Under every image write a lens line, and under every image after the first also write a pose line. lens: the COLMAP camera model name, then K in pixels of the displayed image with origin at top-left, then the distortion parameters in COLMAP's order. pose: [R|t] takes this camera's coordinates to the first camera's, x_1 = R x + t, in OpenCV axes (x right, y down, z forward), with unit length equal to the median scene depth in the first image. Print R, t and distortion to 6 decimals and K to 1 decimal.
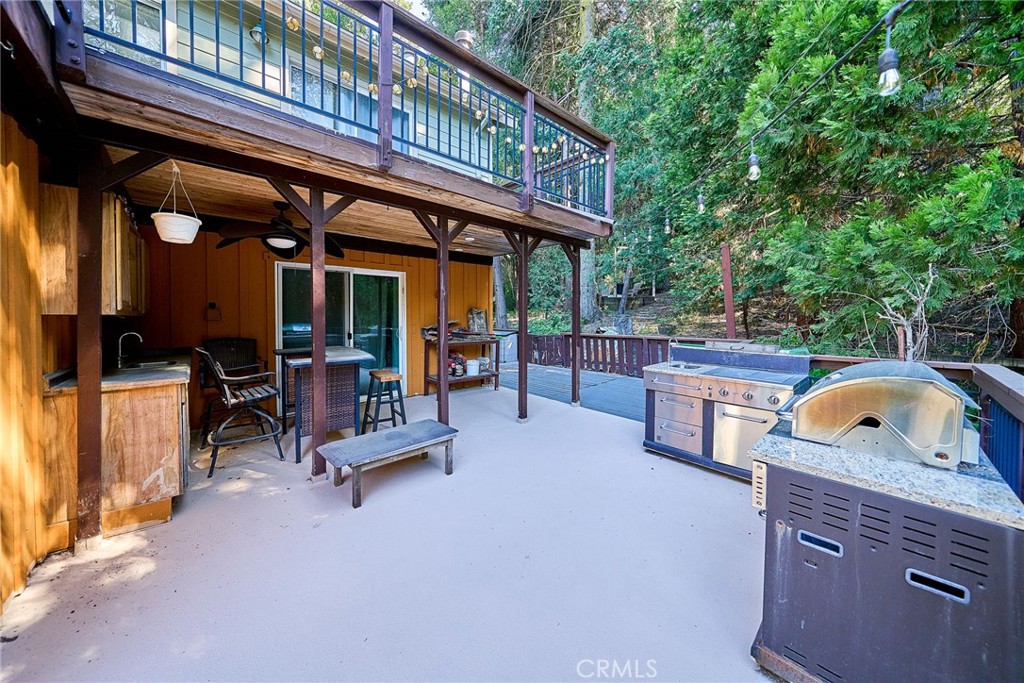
lens RADIAL K [[363.0, 0, 498.4], [0, 363.0, 320.3], [0, 0, 1]] dist [0.002175, -0.000192]
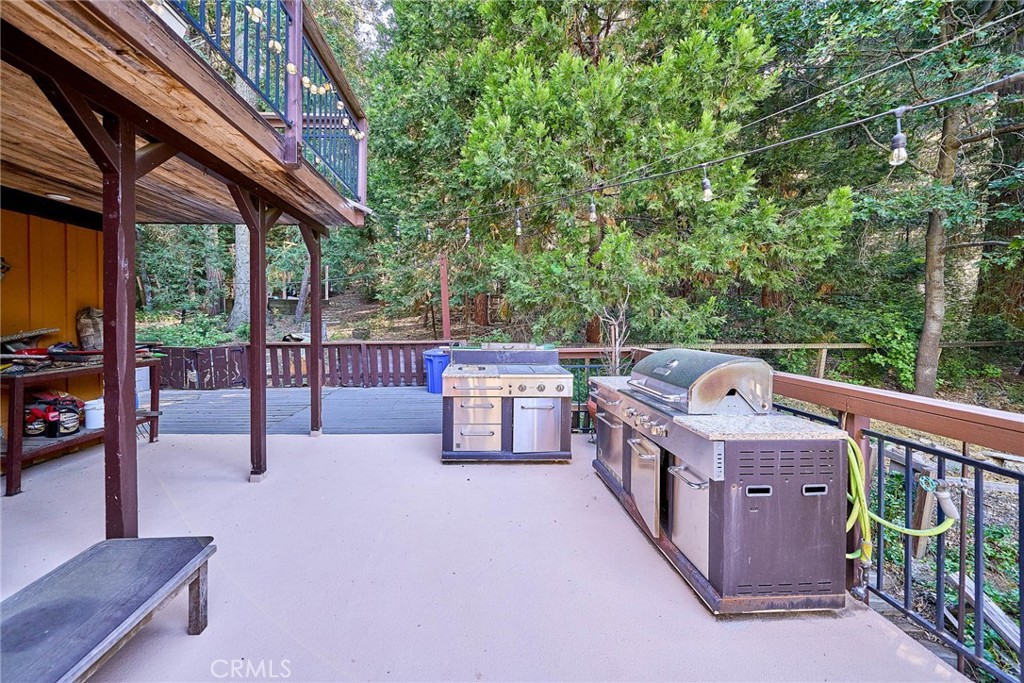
lens RADIAL K [[363.0, 0, 498.4], [0, 363.0, 320.3], [0, 0, 1]] dist [0.002175, -0.000192]
pose [[0.619248, -0.004304, 0.785184, -0.204676], [0.013894, 0.999888, -0.005476, -0.001754], [-0.785073, 0.014300, 0.619238, 0.261249]]
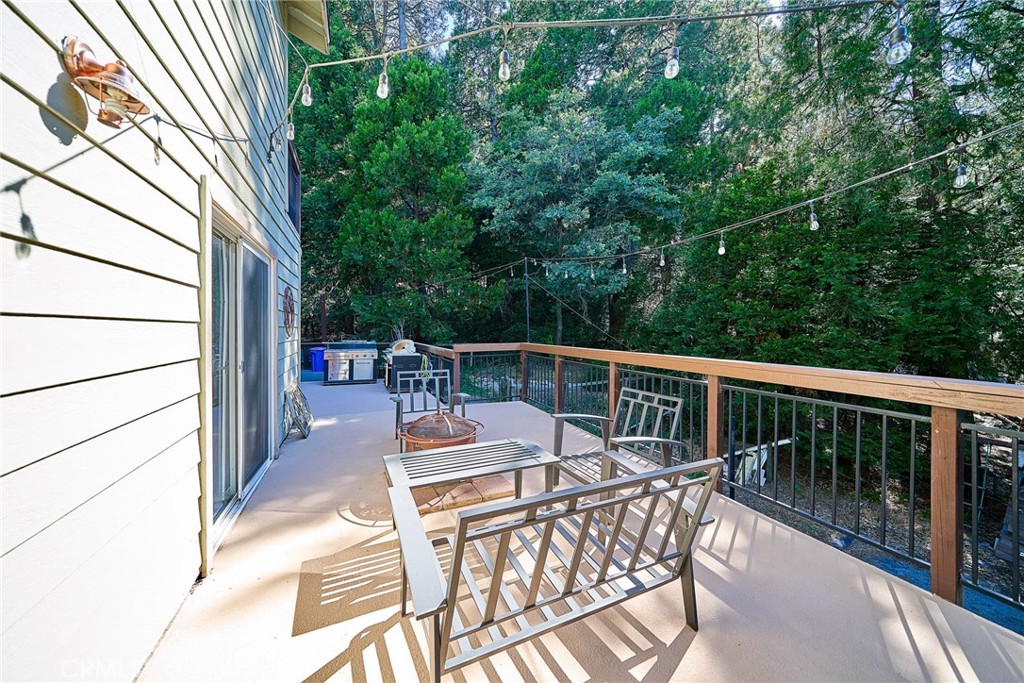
lens RADIAL K [[354.4, 0, 519.0], [0, 354.4, 328.7], [0, 0, 1]] dist [-0.000238, -0.000119]
pose [[0.301806, -0.004405, 0.953359, -1.224978], [0.017542, 0.999846, -0.000934, 0.001168], [-0.953208, 0.017006, 0.301837, -0.800516]]
